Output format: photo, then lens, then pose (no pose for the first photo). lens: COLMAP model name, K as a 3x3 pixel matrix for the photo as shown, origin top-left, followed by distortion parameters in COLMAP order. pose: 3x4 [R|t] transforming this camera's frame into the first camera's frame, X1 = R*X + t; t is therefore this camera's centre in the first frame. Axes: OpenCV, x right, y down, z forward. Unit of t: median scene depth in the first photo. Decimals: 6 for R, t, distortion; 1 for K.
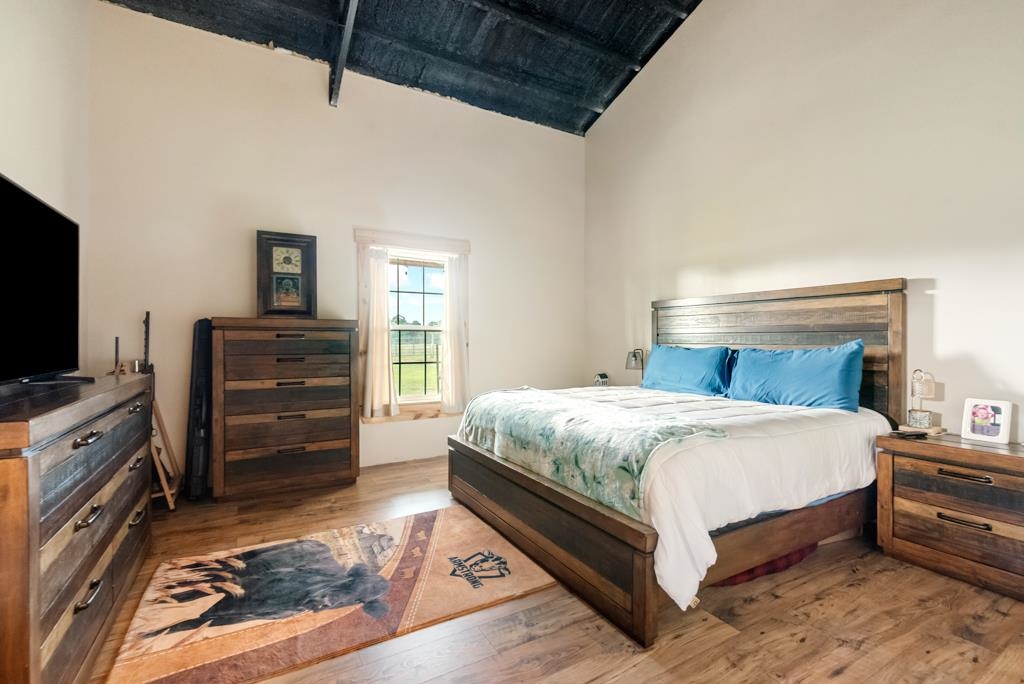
lens RADIAL K [[451.7, 0, 513.5], [0, 451.7, 346.9], [0, 0, 1]] dist [-0.000464, -0.000066]
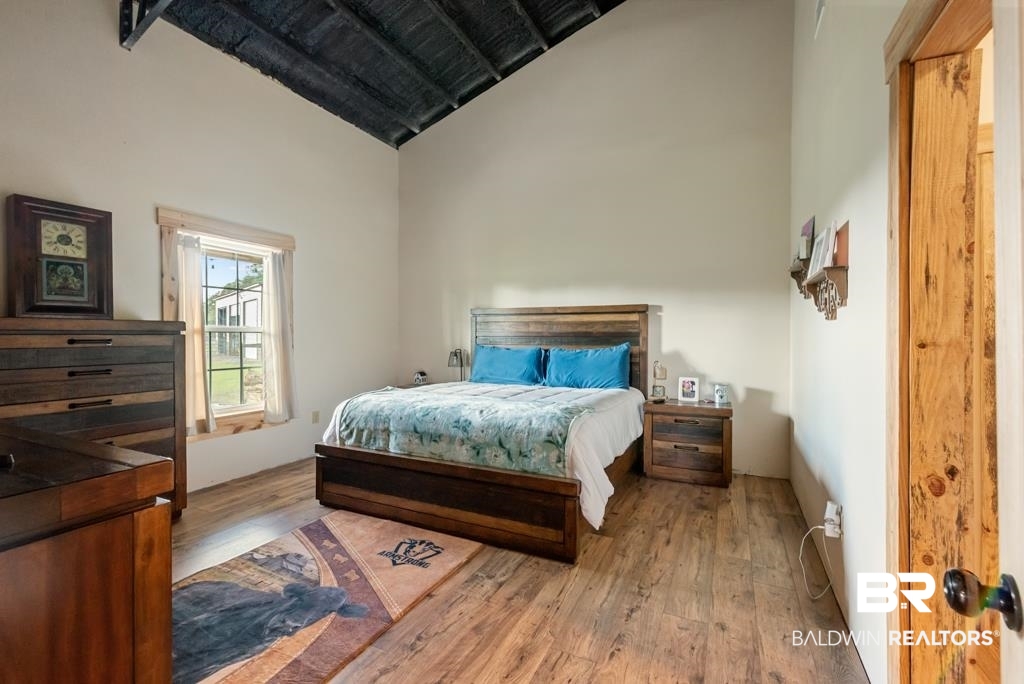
lens RADIAL K [[445.0, 0, 512.0], [0, 445.0, 342.0], [0, 0, 1]] dist [0.004338, -0.000114]
pose [[0.826611, -0.007838, 0.562719, -0.413895], [0.007535, 0.999968, 0.002860, -0.025546], [-0.562723, 0.001876, 0.826644, -0.035000]]
